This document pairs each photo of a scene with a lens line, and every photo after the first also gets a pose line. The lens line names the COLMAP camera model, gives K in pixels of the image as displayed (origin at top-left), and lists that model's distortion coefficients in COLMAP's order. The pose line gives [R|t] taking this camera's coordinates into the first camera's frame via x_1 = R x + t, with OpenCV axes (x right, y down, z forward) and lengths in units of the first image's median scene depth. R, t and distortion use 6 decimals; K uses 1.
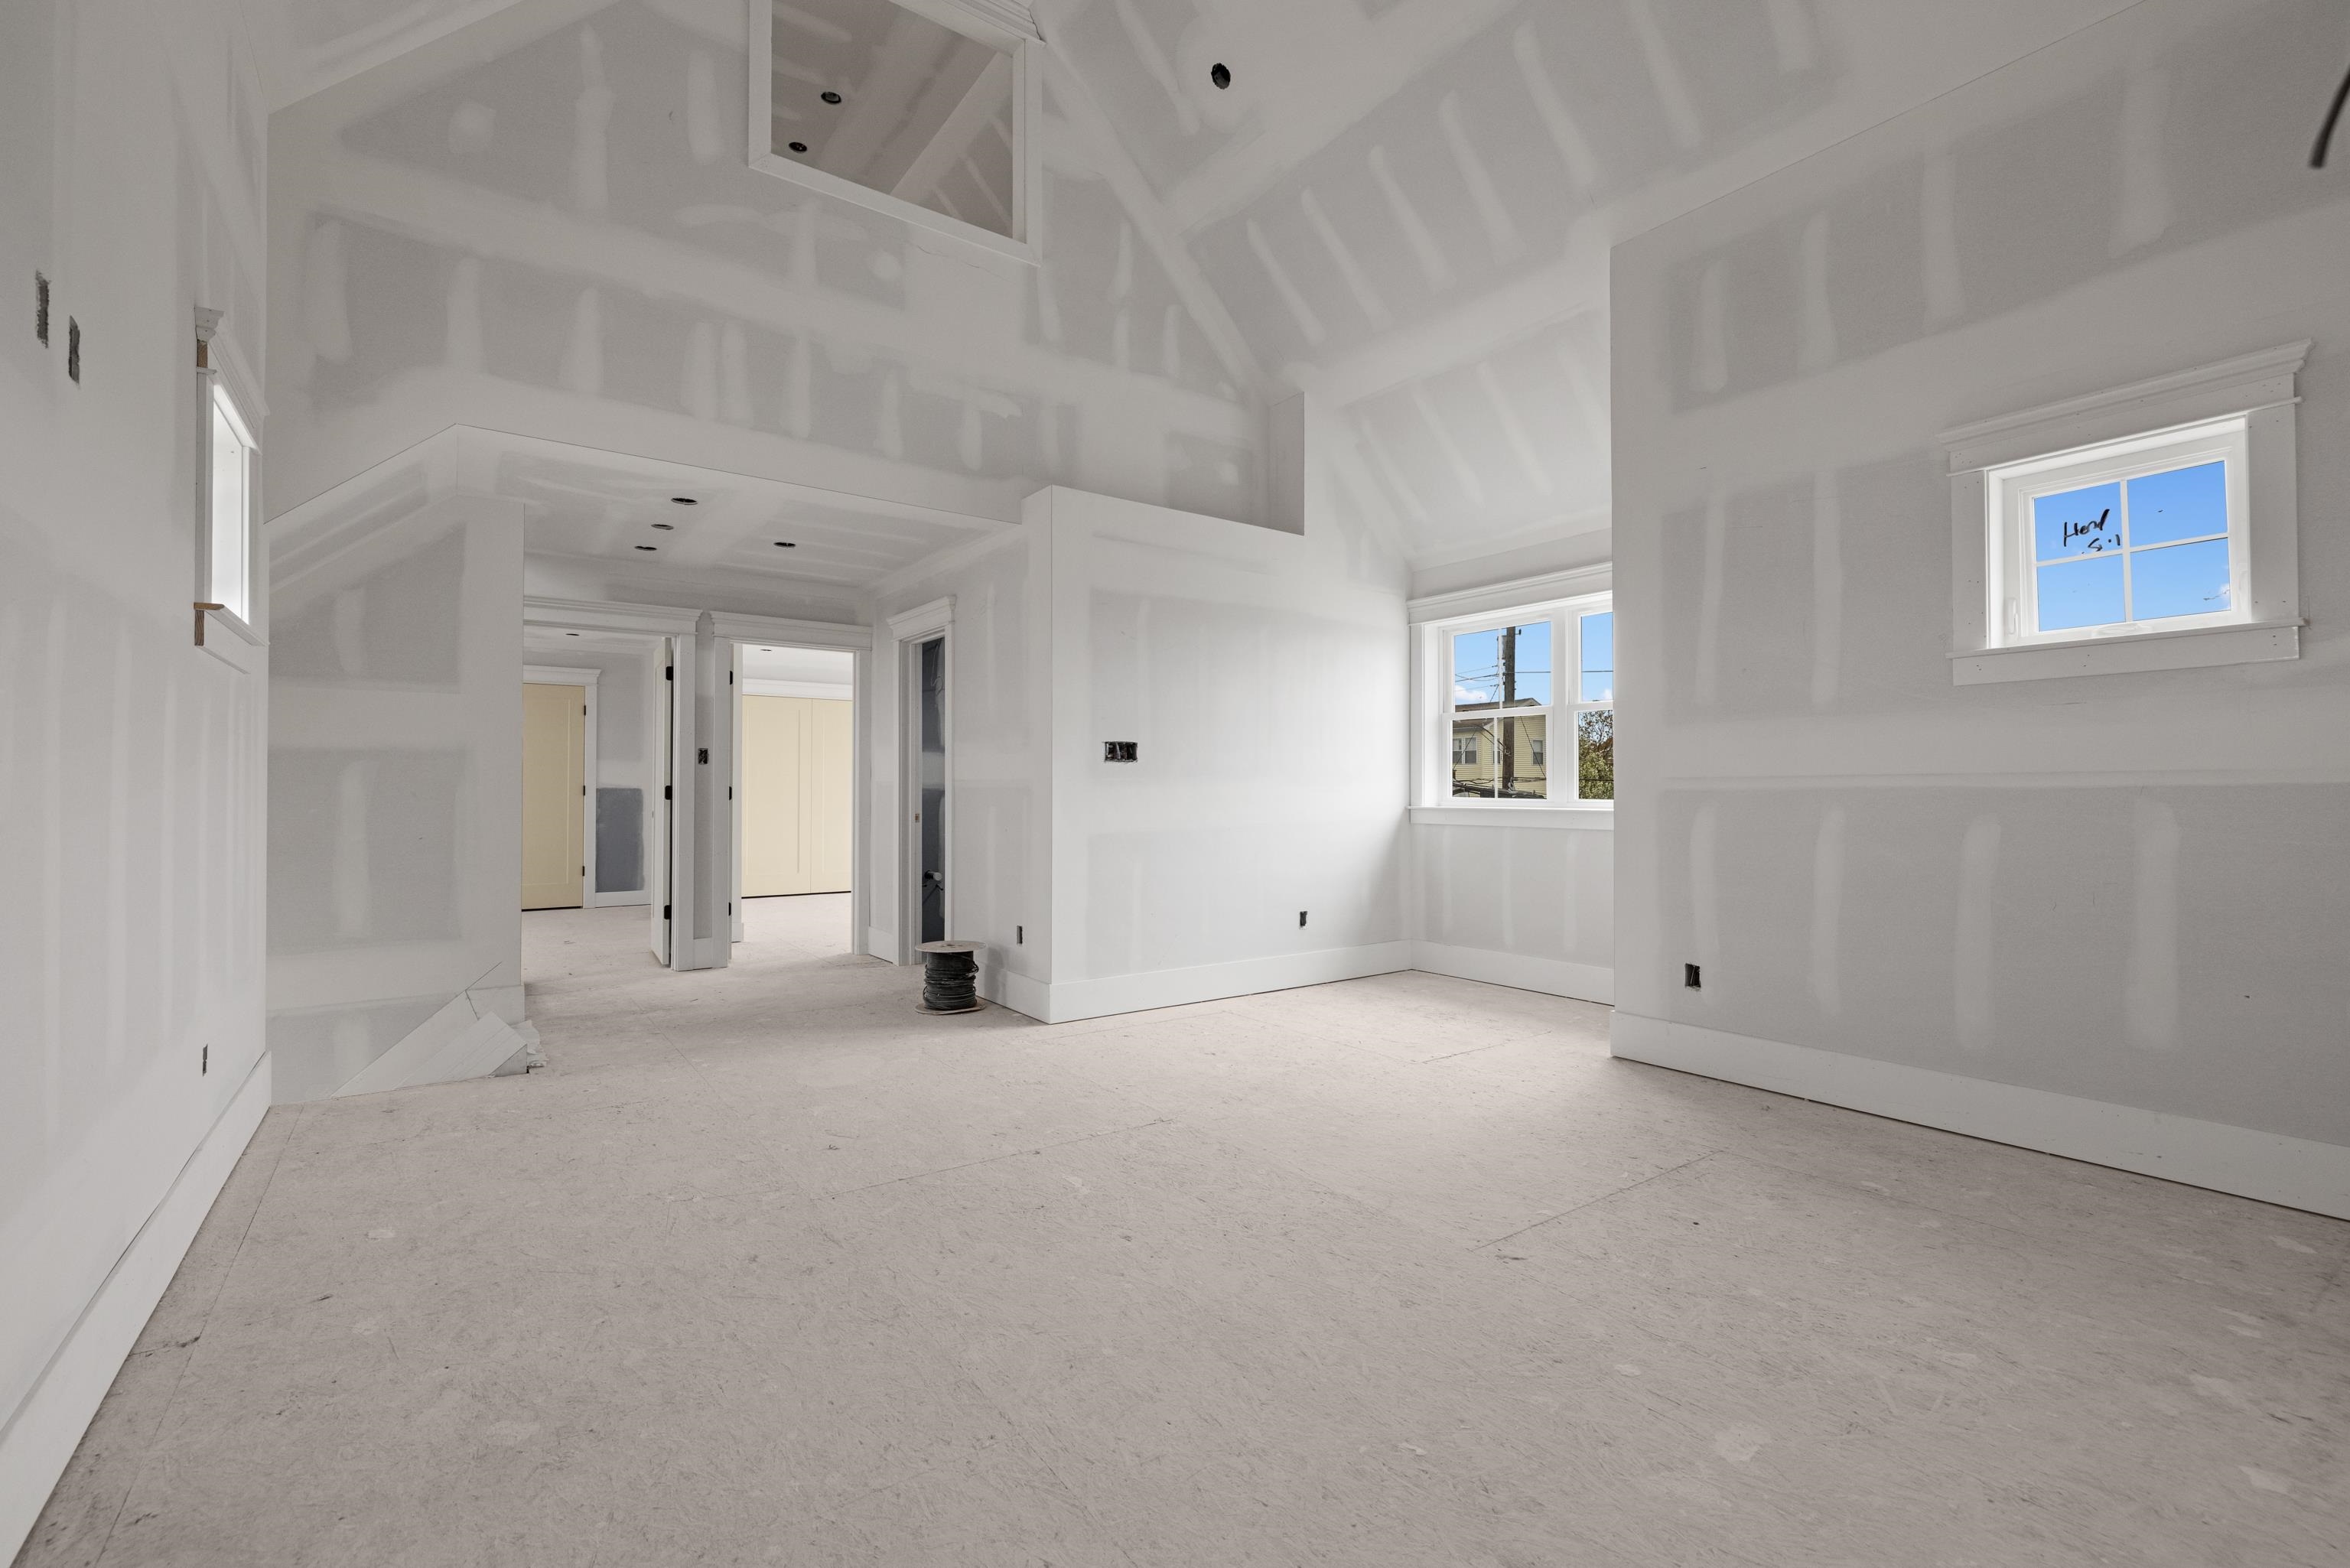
lens RADIAL K [[1018.8, 0, 1175.0], [0, 1018.8, 784.0], [0, 0, 1]] dist [-0.000692, -0.000074]
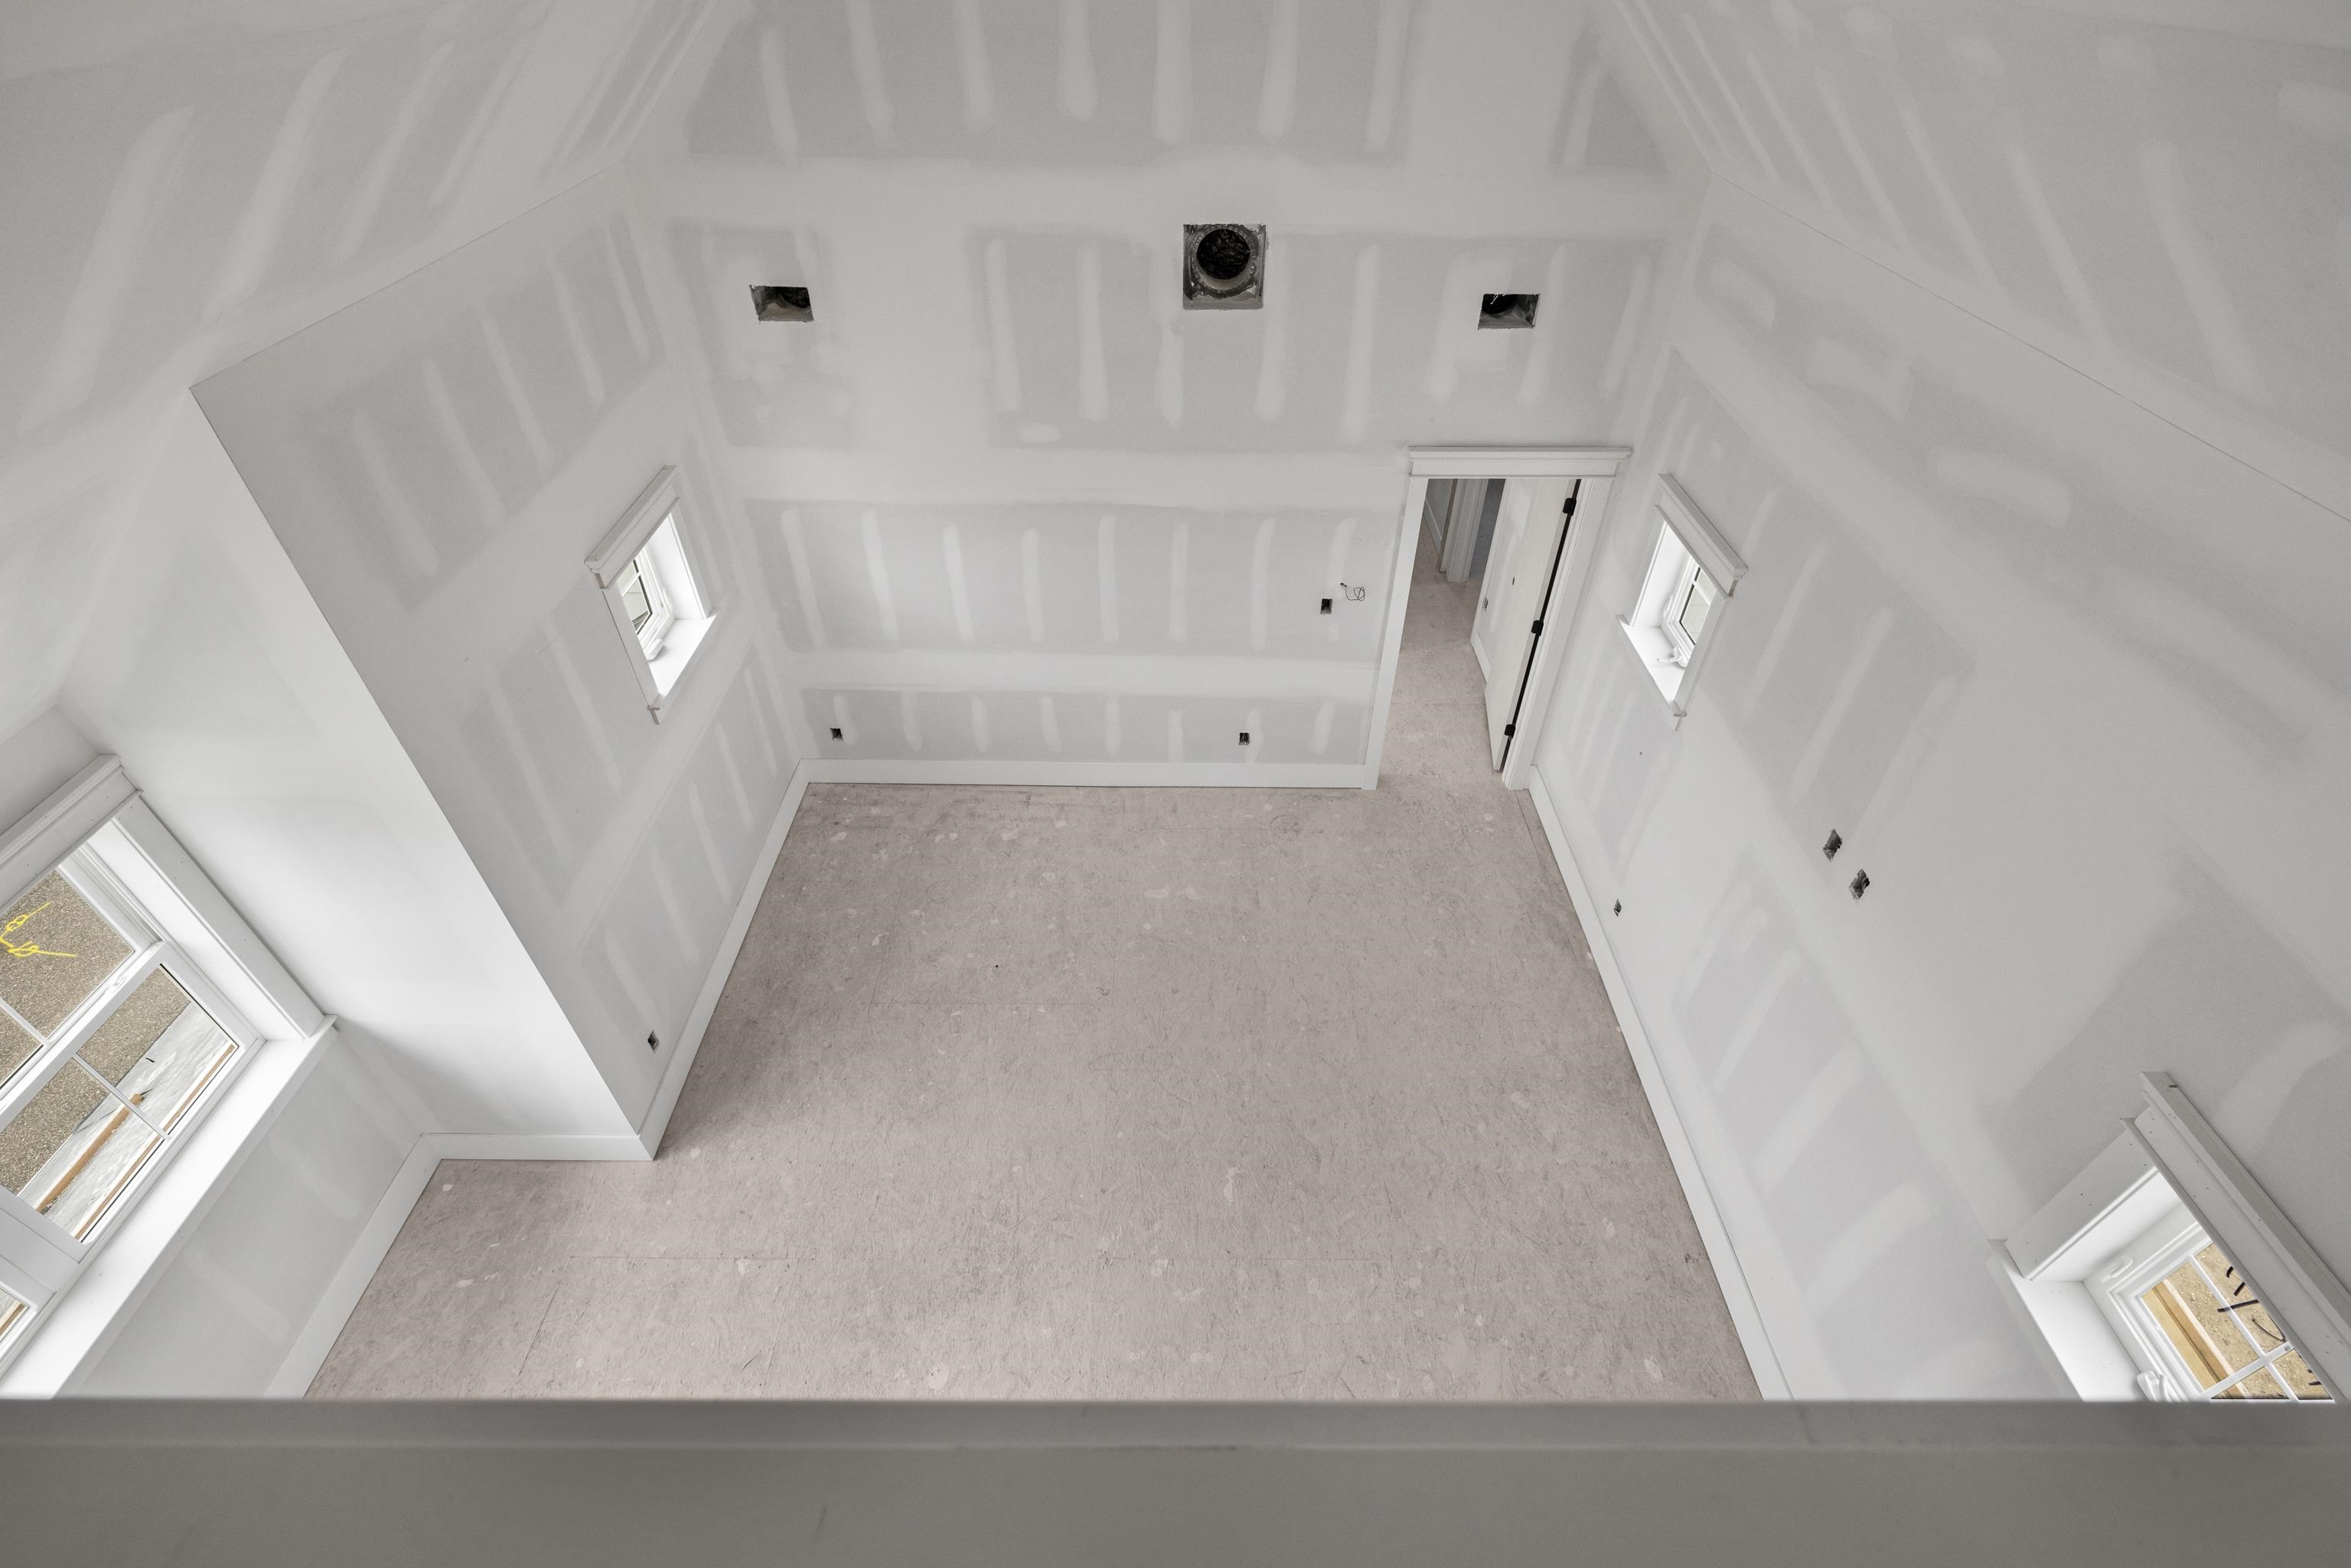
lens RADIAL K [[1026.2, 0, 1194.8], [0, 1026.2, 734.2], [0, 0, 1]] dist [-0.001170, -0.000187]
pose [[-0.818284, -0.378511, 0.432599, -0.475892], [-0.026419, 0.776558, 0.629491, -1.126770], [-0.574207, 0.503673, -0.645445, 1.732825]]
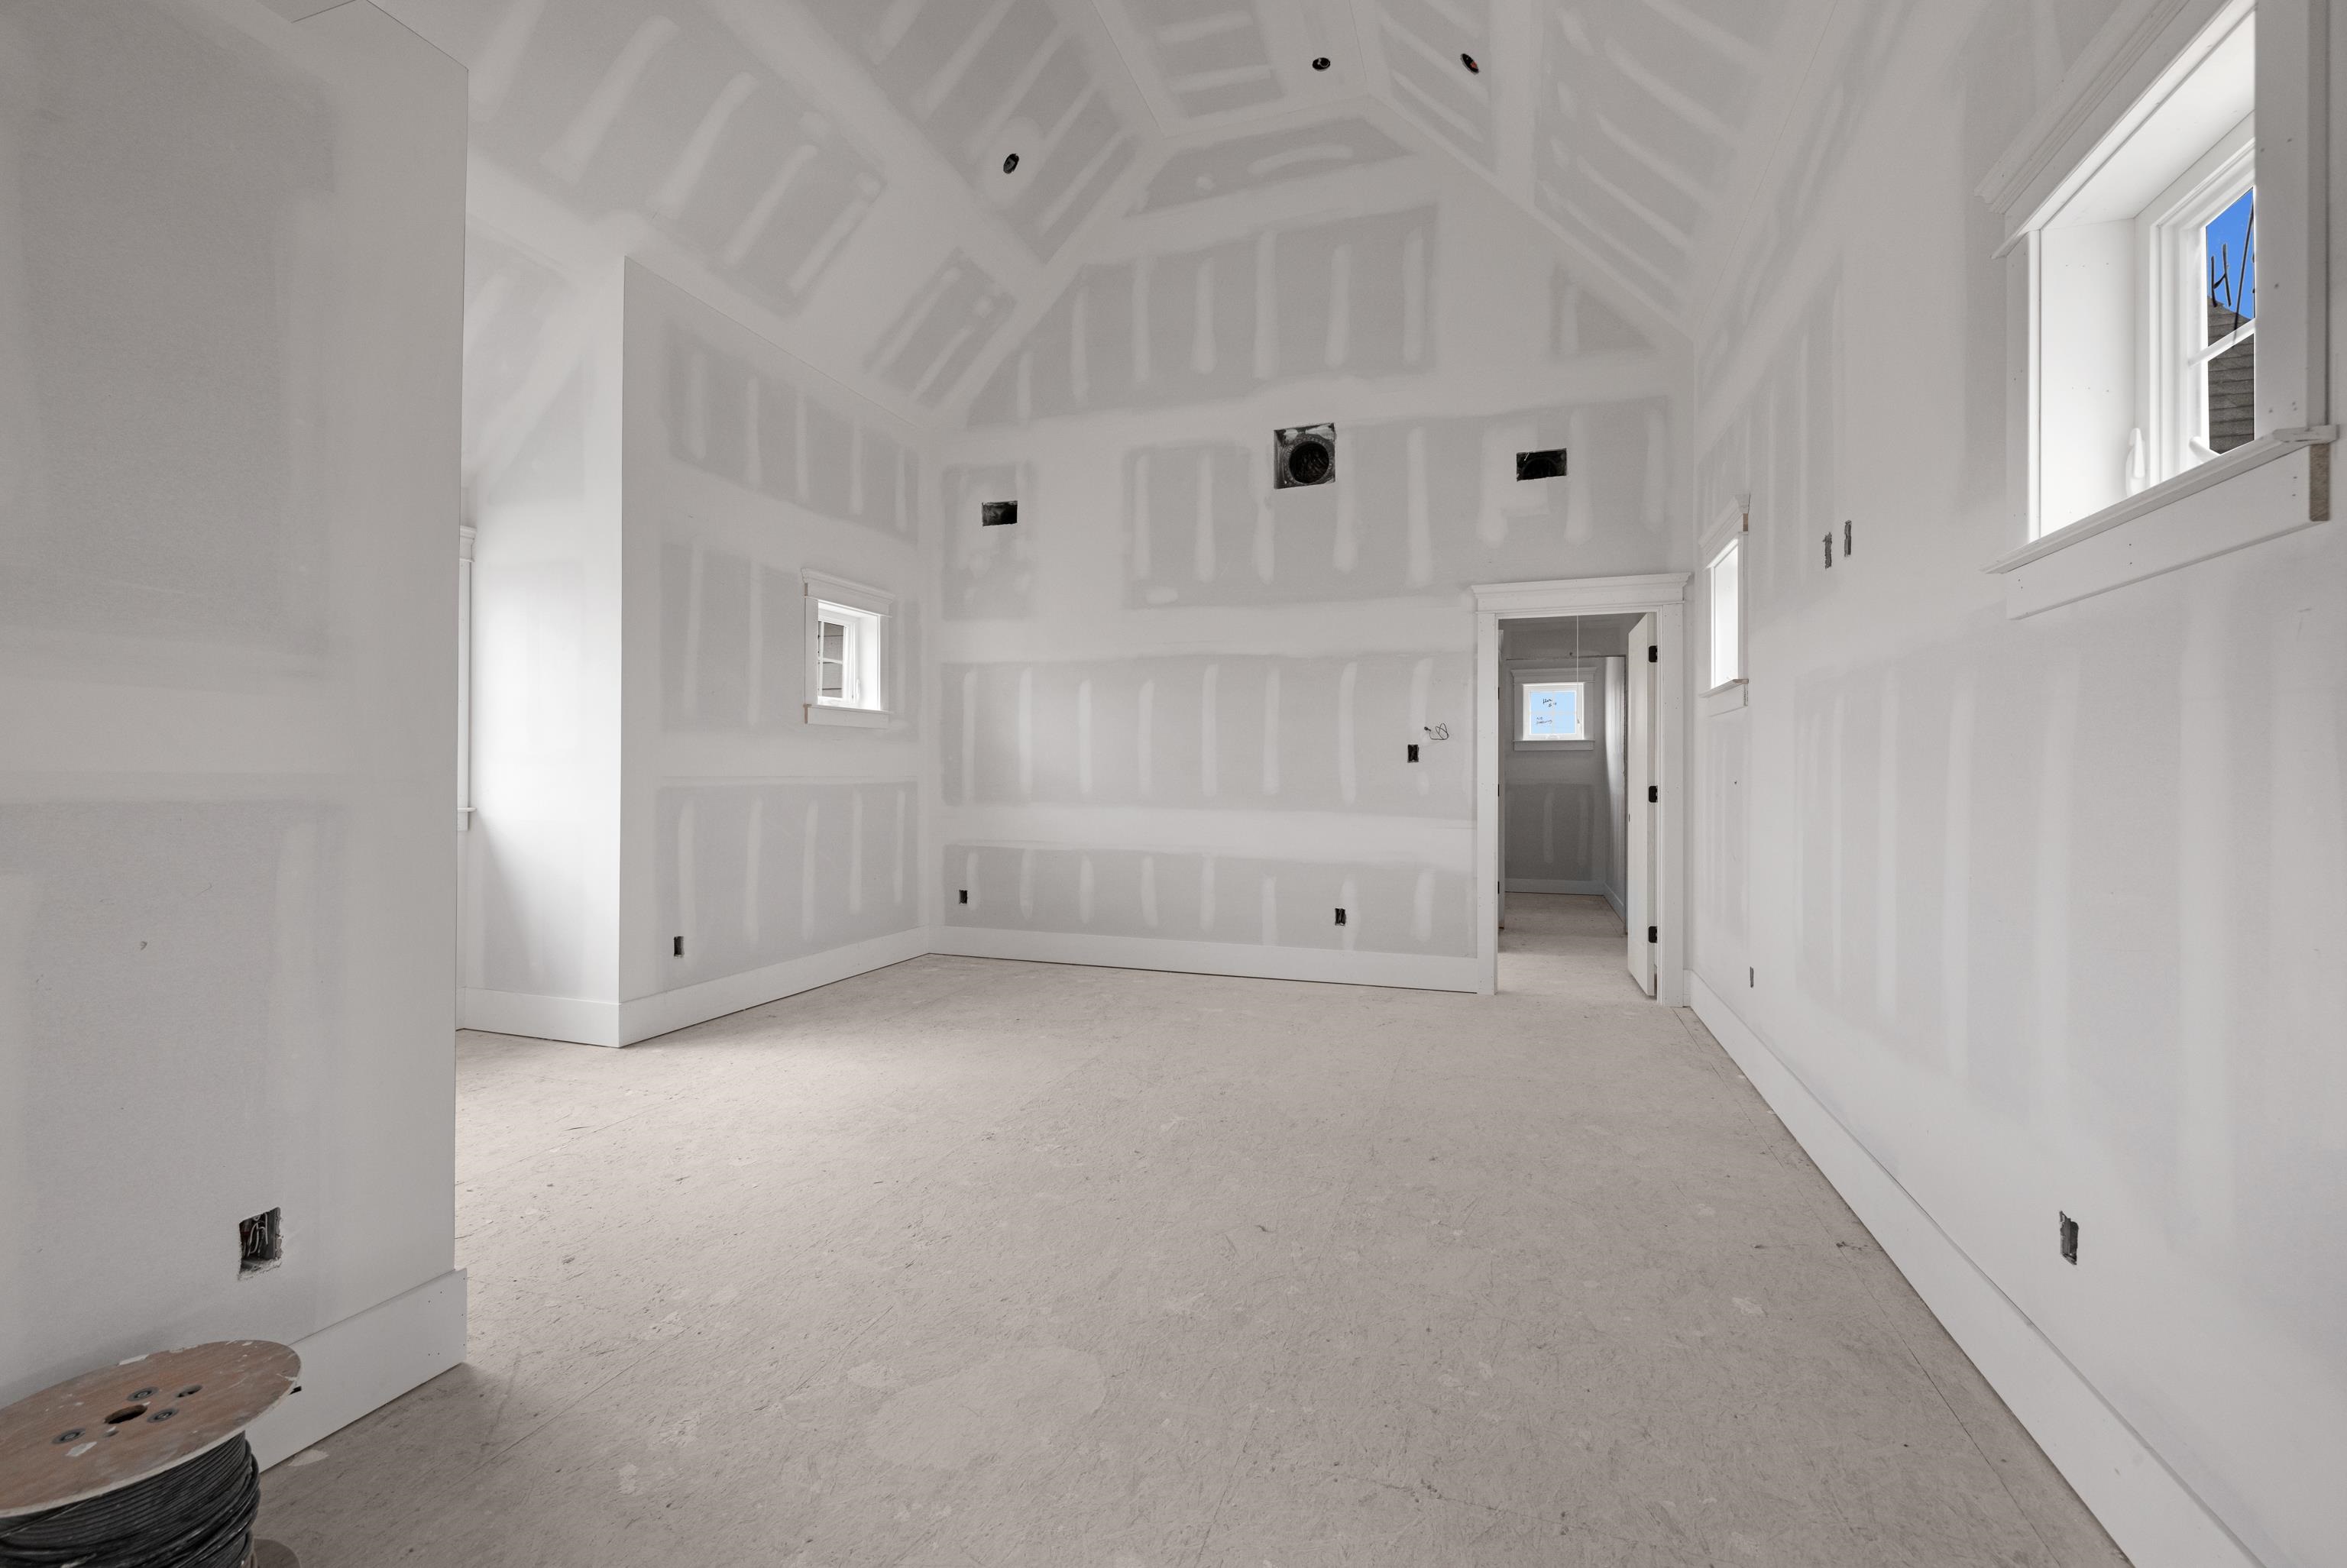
lens RADIAL K [[1017.4, 0, 1173.5], [0, 1017.4, 784.0], [0, 0, 1]] dist [-0.000692, -0.000074]
pose [[-0.588663, -0.007141, 0.808347, -1.089016], [-0.010438, 0.999945, 0.001233, -0.006247], [-0.808311, -0.007712, -0.588705, 1.754103]]
